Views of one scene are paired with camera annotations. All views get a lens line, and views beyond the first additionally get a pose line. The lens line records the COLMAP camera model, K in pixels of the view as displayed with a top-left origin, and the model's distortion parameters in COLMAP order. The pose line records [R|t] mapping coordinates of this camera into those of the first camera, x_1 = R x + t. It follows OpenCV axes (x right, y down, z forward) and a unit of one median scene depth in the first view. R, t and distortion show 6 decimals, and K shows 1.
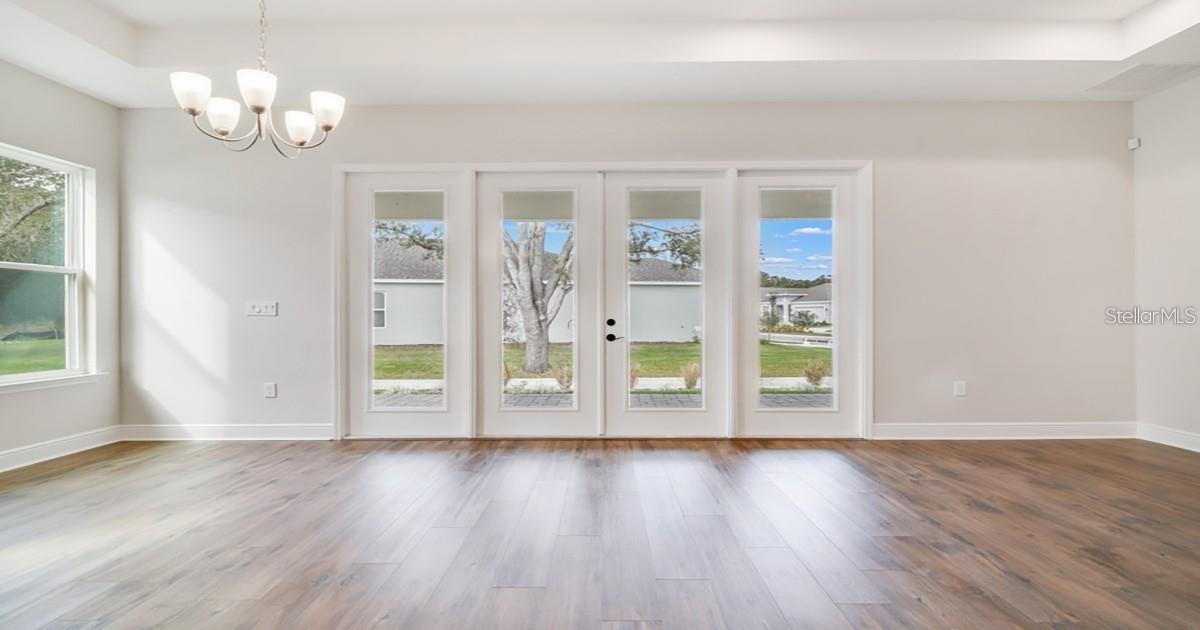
lens RADIAL K [[598.4, 0, 600.0], [0, 598.4, 315.0], [0, 0, 1]] dist [0.011885, 0.000164]
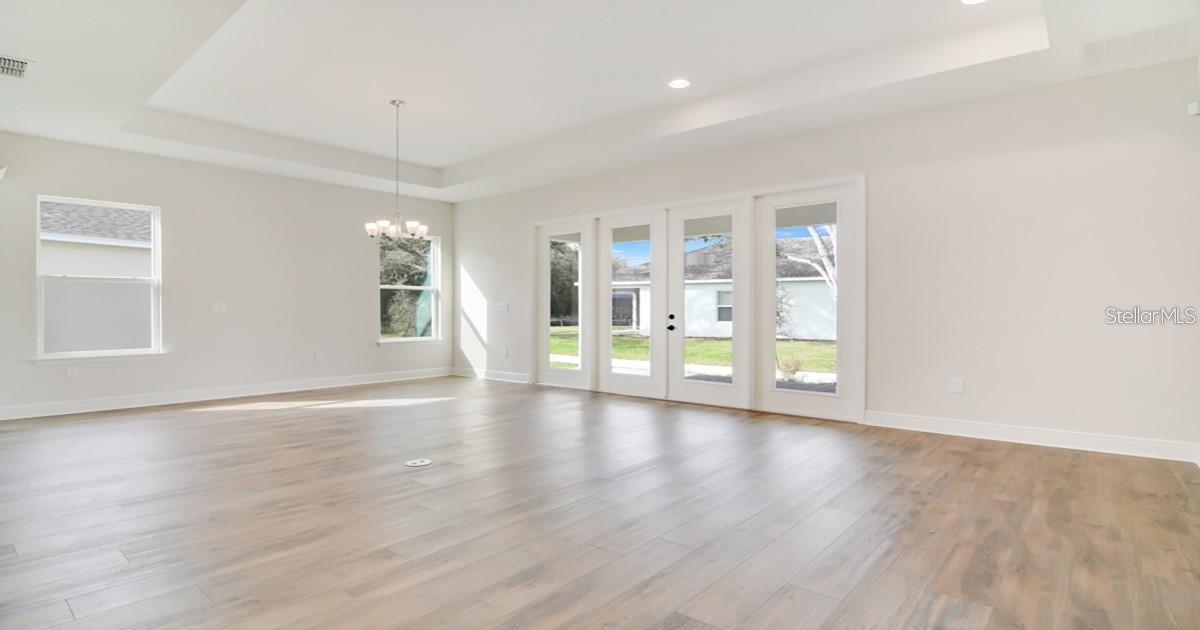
lens RADIAL K [[596.3, 0, 583.5], [0, 596.3, 333.9], [0, 0, 1]] dist [-0.001210, 0.000028]
pose [[0.763392, 0.030002, -0.645239, 0.761195], [-0.003464, 0.999096, 0.042358, -0.005824], [0.645927, -0.030101, 0.762806, -0.186604]]
